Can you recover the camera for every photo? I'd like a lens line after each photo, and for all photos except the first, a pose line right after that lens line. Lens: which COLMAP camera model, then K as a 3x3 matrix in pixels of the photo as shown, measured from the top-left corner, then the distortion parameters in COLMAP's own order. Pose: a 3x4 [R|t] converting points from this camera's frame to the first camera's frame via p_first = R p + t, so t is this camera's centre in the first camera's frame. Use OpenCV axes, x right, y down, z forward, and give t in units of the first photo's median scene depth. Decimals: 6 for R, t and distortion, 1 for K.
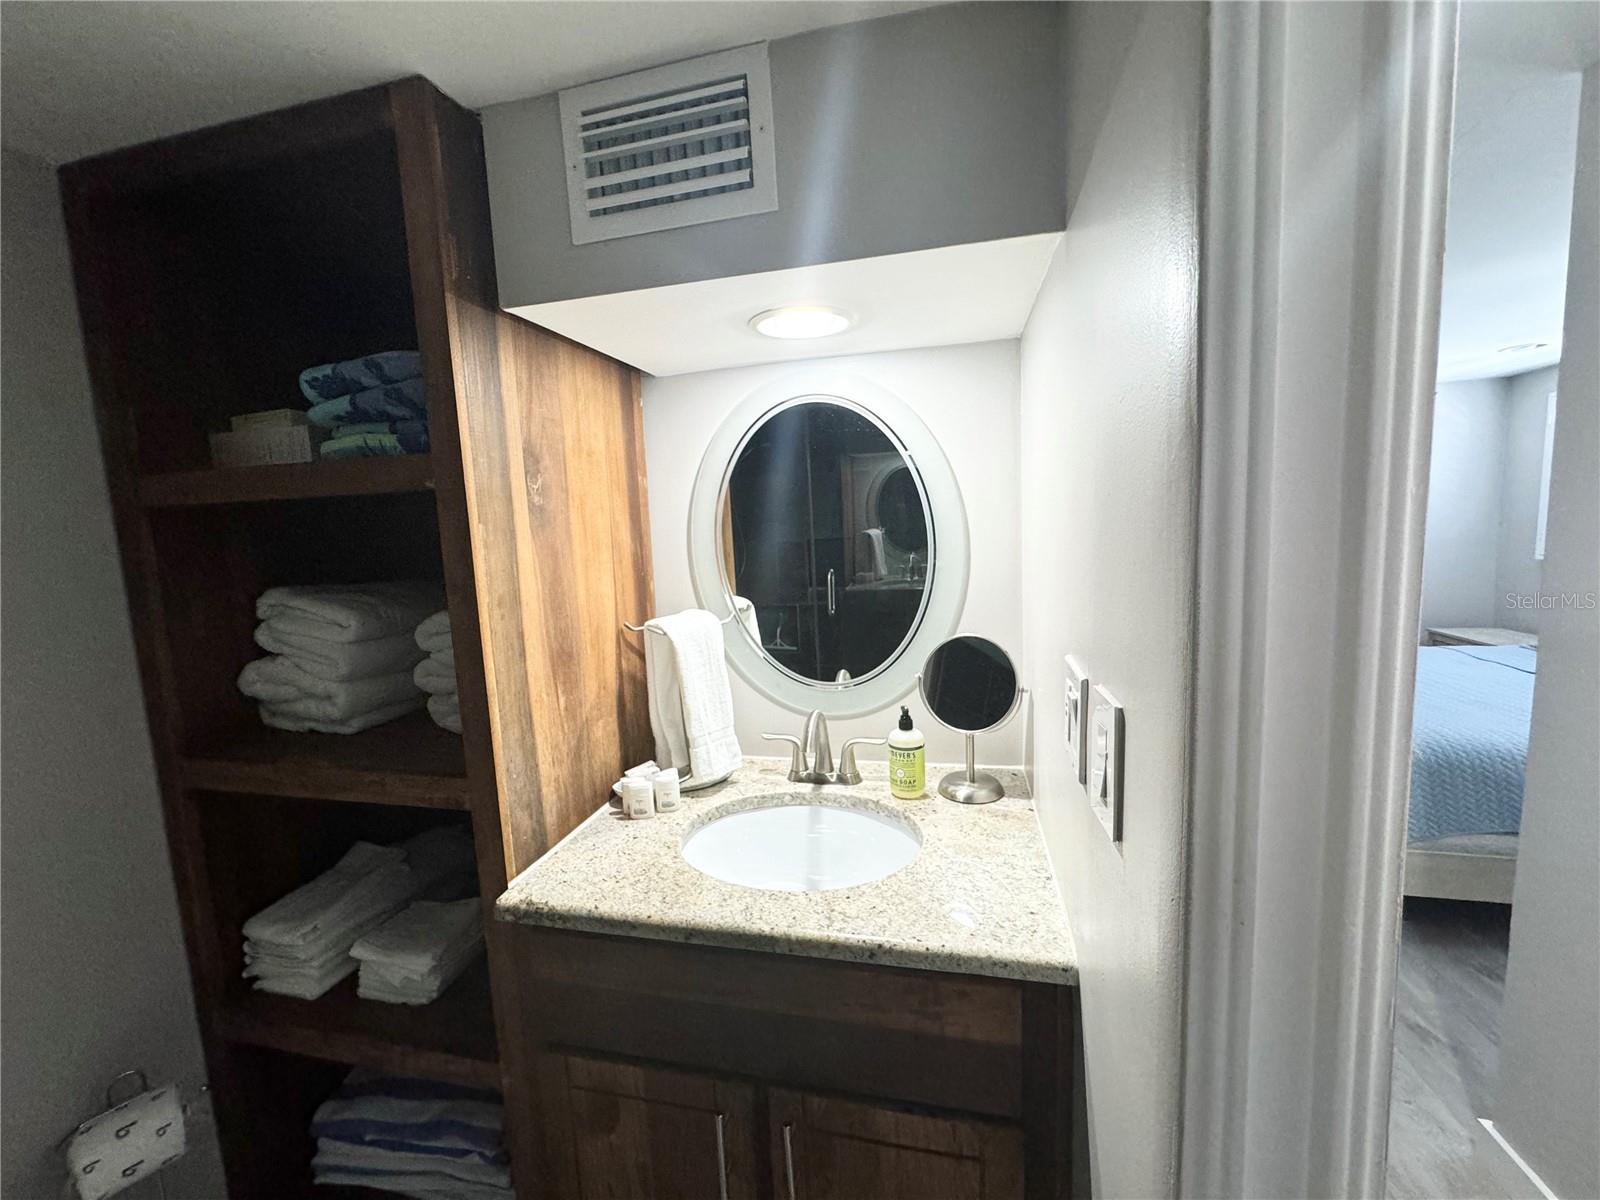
lens RADIAL K [[642.7, 0, 799.0], [0, 642.7, 600.5], [0, 0, 1]] dist [-0.004317, 0.000795]
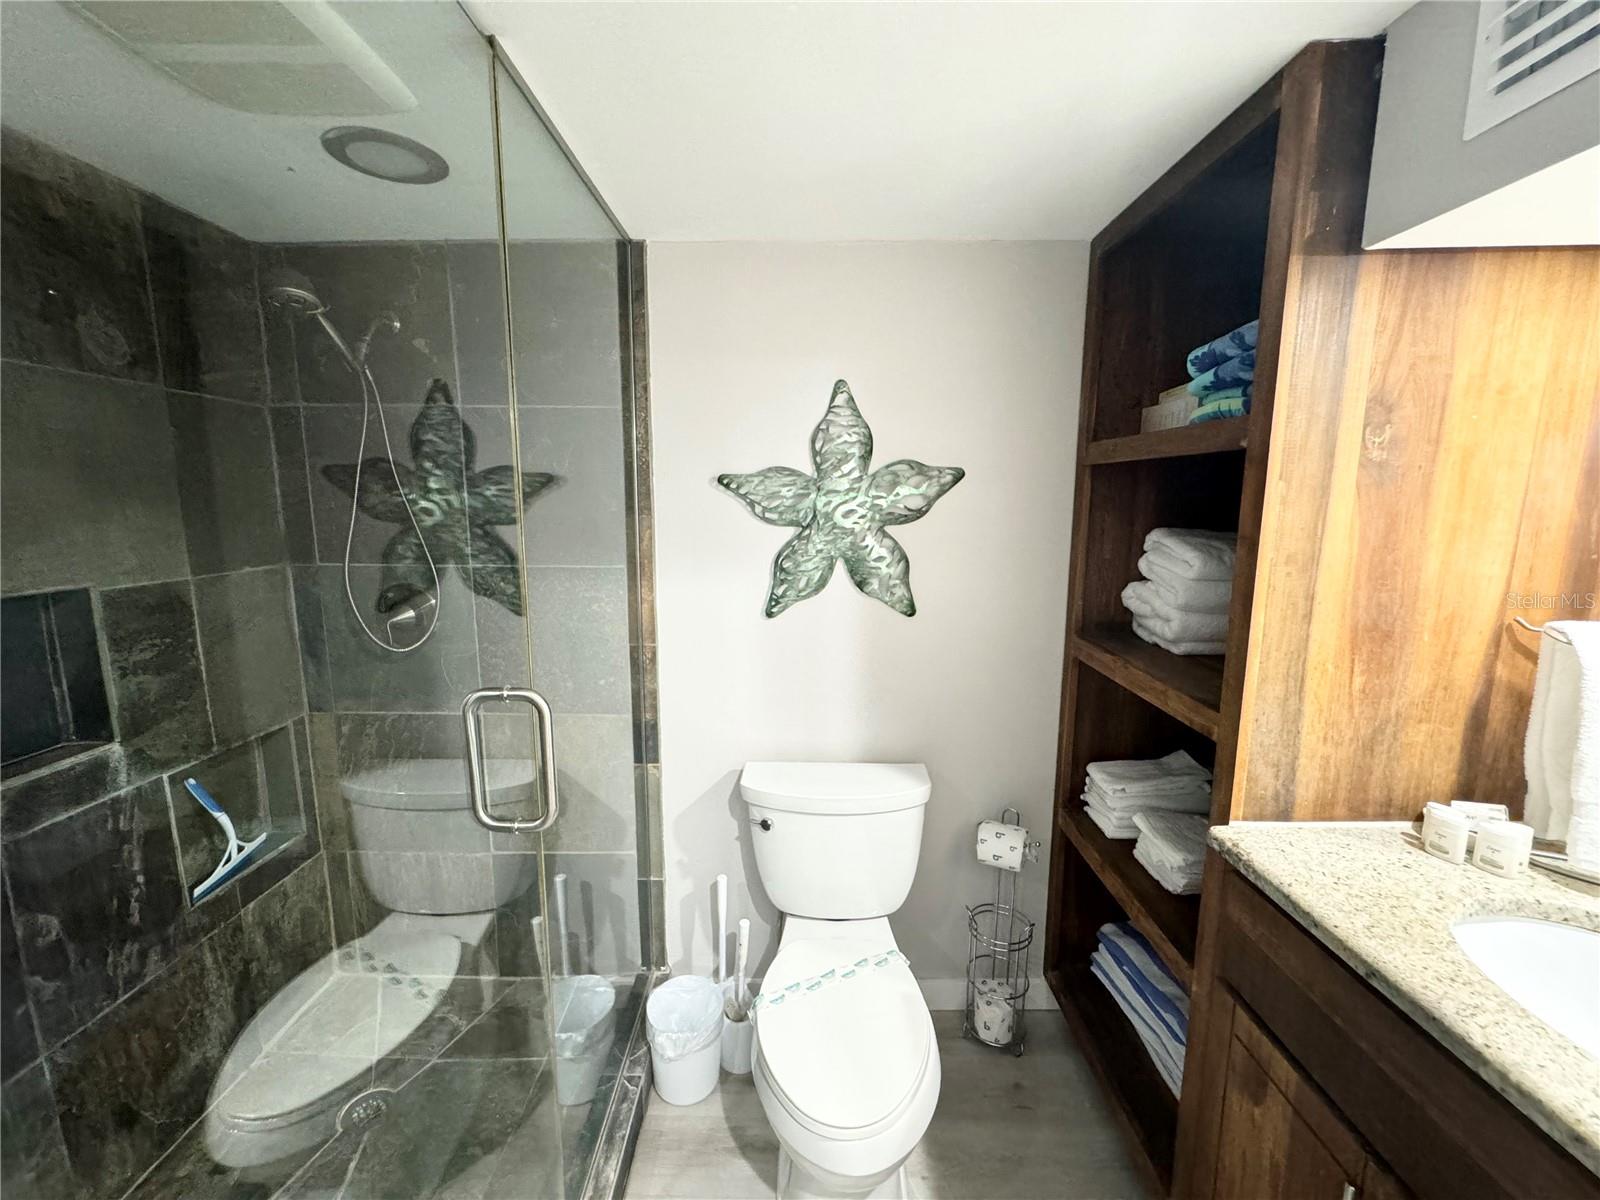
lens RADIAL K [[639.4, 0, 800.0], [0, 639.4, 600.0], [0, 0, 1]] dist [-0.004785, 0.000928]
pose [[0.223207, 0.196044, -0.954854, 0.301702], [-0.122192, 0.977467, 0.172123, -0.012720], [0.967082, 0.078257, 0.242132, 0.019685]]
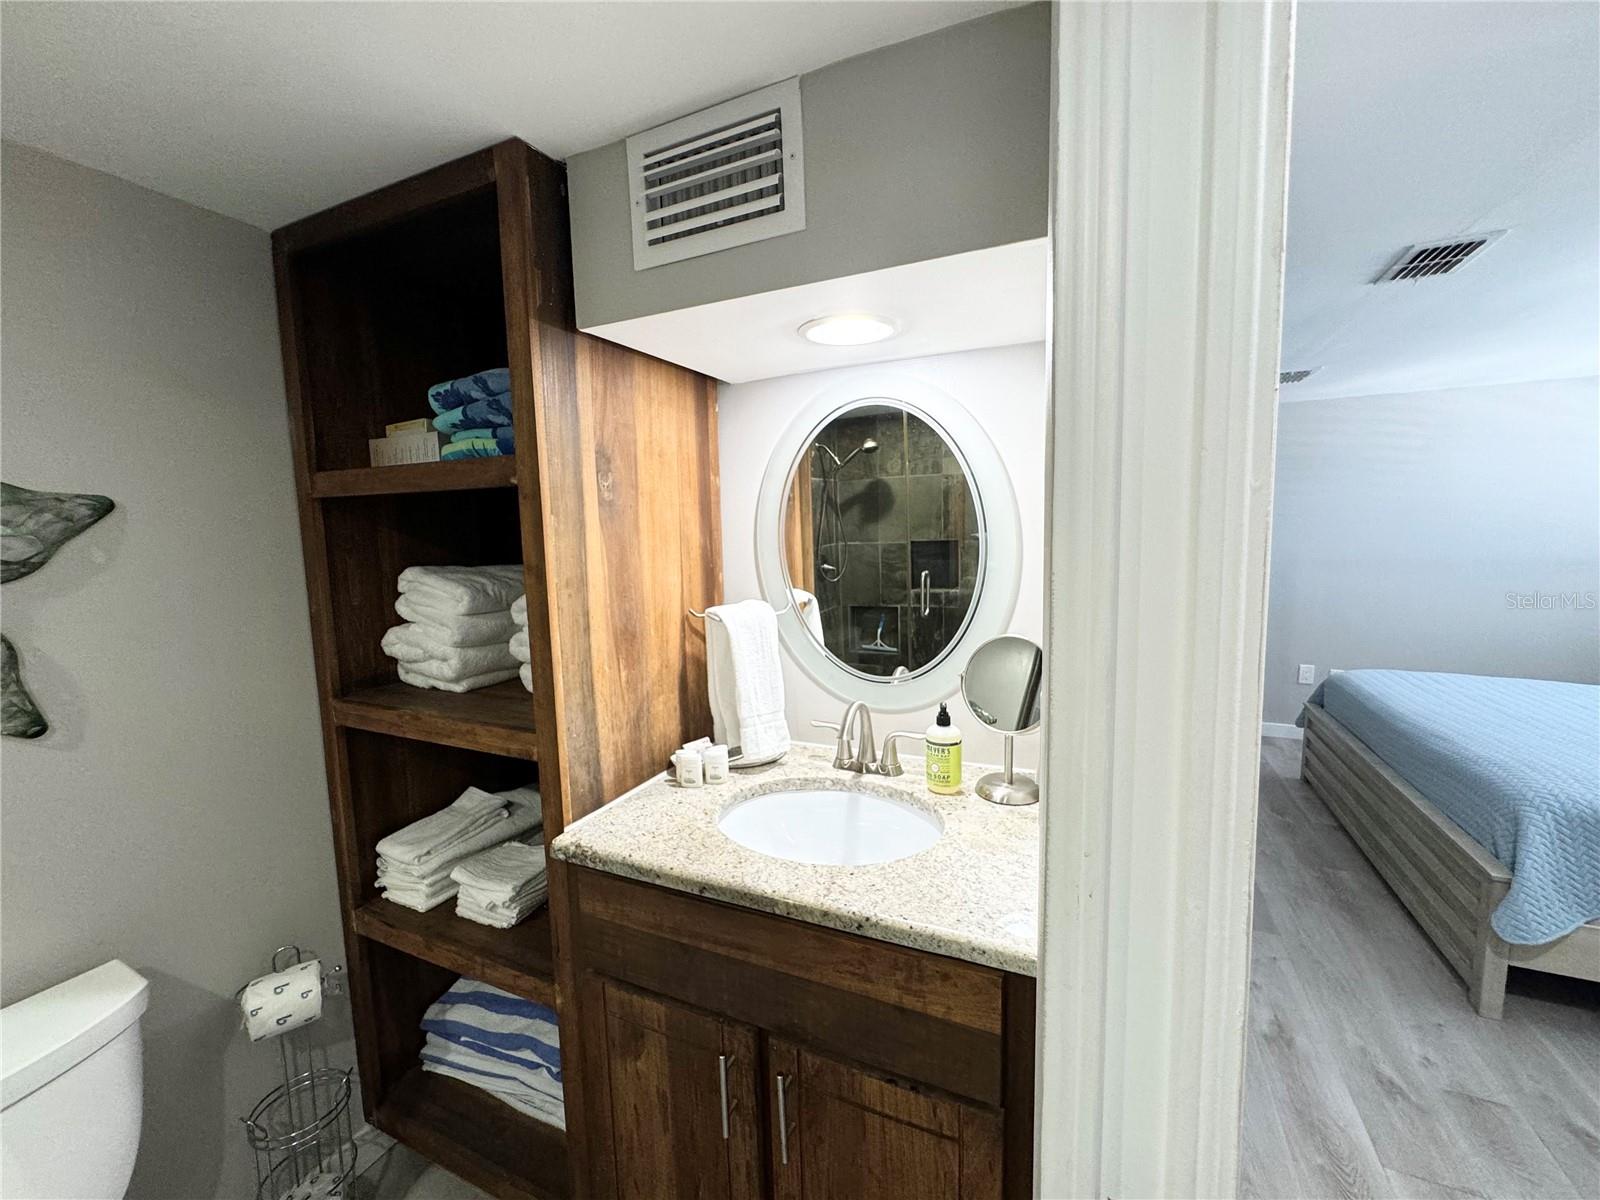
lens RADIAL K [[642.7, 0, 799.0], [0, 642.7, 600.5], [0, 0, 1]] dist [-0.004317, 0.000795]
pose [[0.980303, 0.040993, -0.193201, 0.151568], [-0.041771, 0.999127, 0.000049, 0.014693], [0.193034, 0.008022, 0.981159, -0.048125]]
